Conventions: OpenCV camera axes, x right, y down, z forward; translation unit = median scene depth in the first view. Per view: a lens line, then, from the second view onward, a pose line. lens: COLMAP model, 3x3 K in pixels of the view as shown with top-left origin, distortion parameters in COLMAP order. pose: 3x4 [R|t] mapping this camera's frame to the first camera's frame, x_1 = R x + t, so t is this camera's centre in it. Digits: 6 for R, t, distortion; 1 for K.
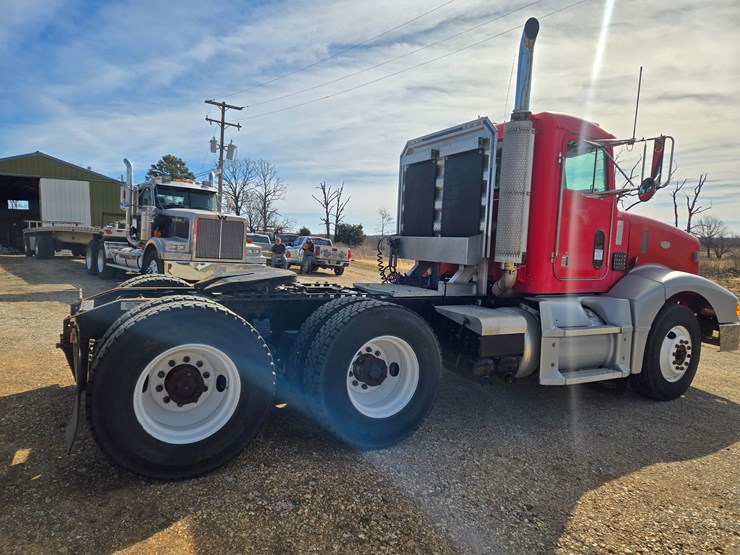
lens RADIAL K [[493.5, 0, 369.8], [0, 493.5, 278.8], [0, 0, 1]] dist [0.074779, -0.051787]
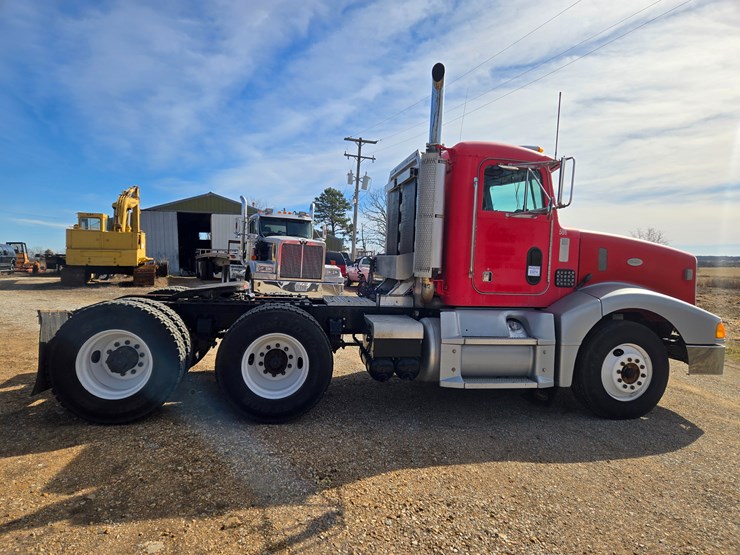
lens RADIAL K [[493.5, 0, 373.9], [0, 493.5, 279.3], [0, 0, 1]] dist [0.074779, -0.051787]
pose [[0.953337, 0.003734, -0.301885, 0.452735], [-0.017920, 0.998861, -0.044233, 0.021102], [0.301376, 0.047579, 0.952318, -0.092721]]
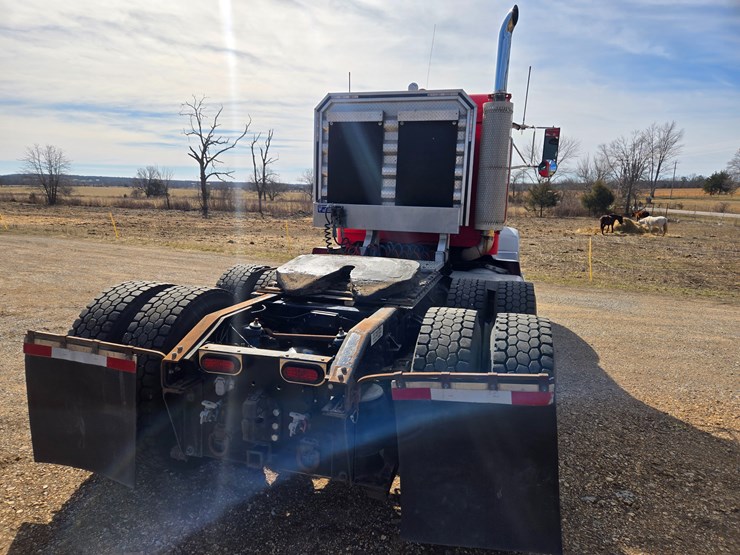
lens RADIAL K [[493.5, 0, 371.2], [0, 493.5, 283.8], [0, 0, 1]] dist [0.074779, -0.051787]
pose [[0.681096, -0.135504, 0.719546, -0.651691], [0.047406, 0.988825, 0.141342, -0.074777], [-0.730658, -0.062157, 0.679909, 0.377850]]
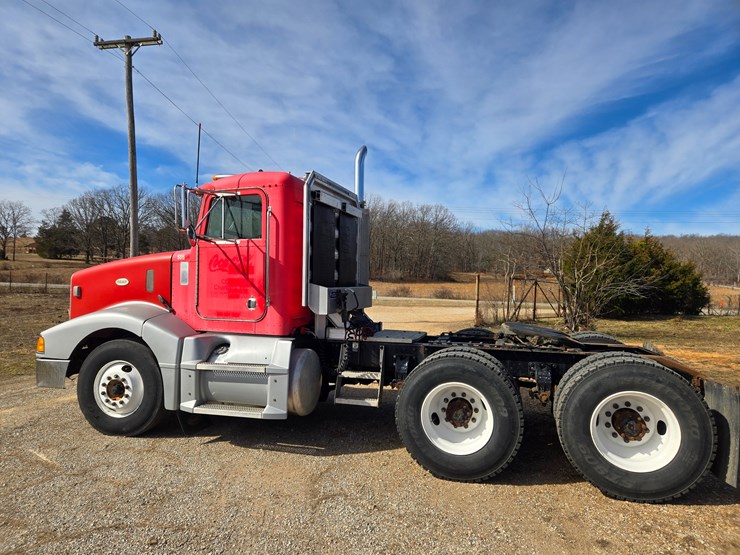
lens RADIAL K [[493.7, 0, 359.7], [0, 493.7, 273.4], [0, 0, 1]] dist [0.066354, -0.040230]
pose [[-0.715083, -0.041324, 0.697817, -0.647900], [0.008128, 0.997692, 0.067411, -0.191407], [-0.698992, 0.053876, -0.713097, 1.808448]]
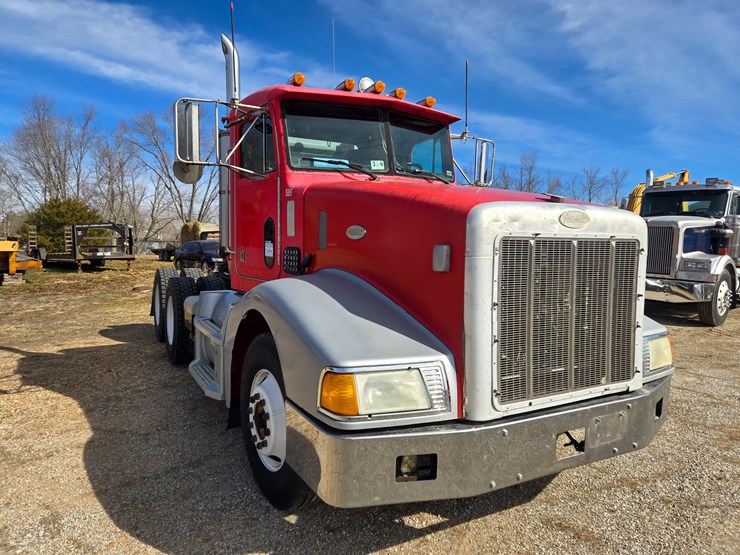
lens RADIAL K [[493.5, 0, 374.2], [0, 493.5, 273.2], [0, 0, 1]] dist [0.074779, -0.051787]
pose [[0.023689, 0.028108, -0.999324, 1.234934], [-0.083990, 0.996127, 0.026027, -0.045856], [0.996185, 0.083317, 0.025958, 1.148082]]
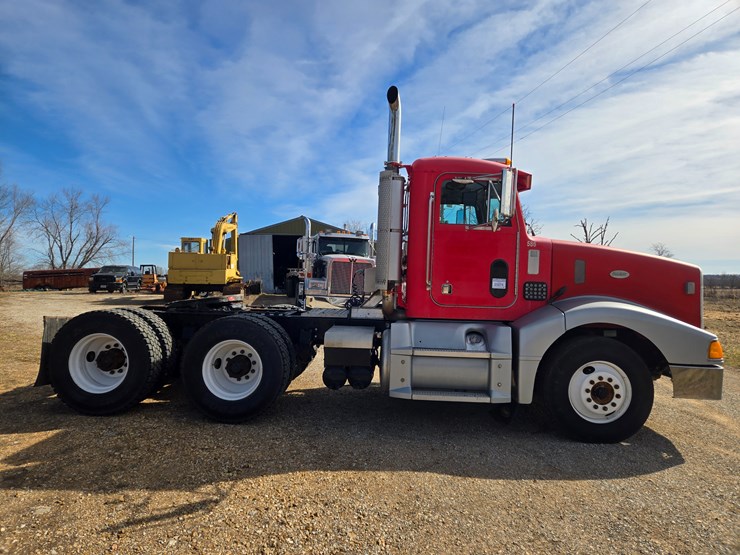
lens RADIAL K [[493.5, 0, 369.2], [0, 493.5, 273.2], [0, 0, 1]] dist [0.074779, -0.051787]
pose [[0.863836, -0.018978, -0.503416, 0.742448], [-0.030249, 0.995533, -0.089436, 0.030085], [0.502864, 0.092486, 0.859403, -0.014190]]
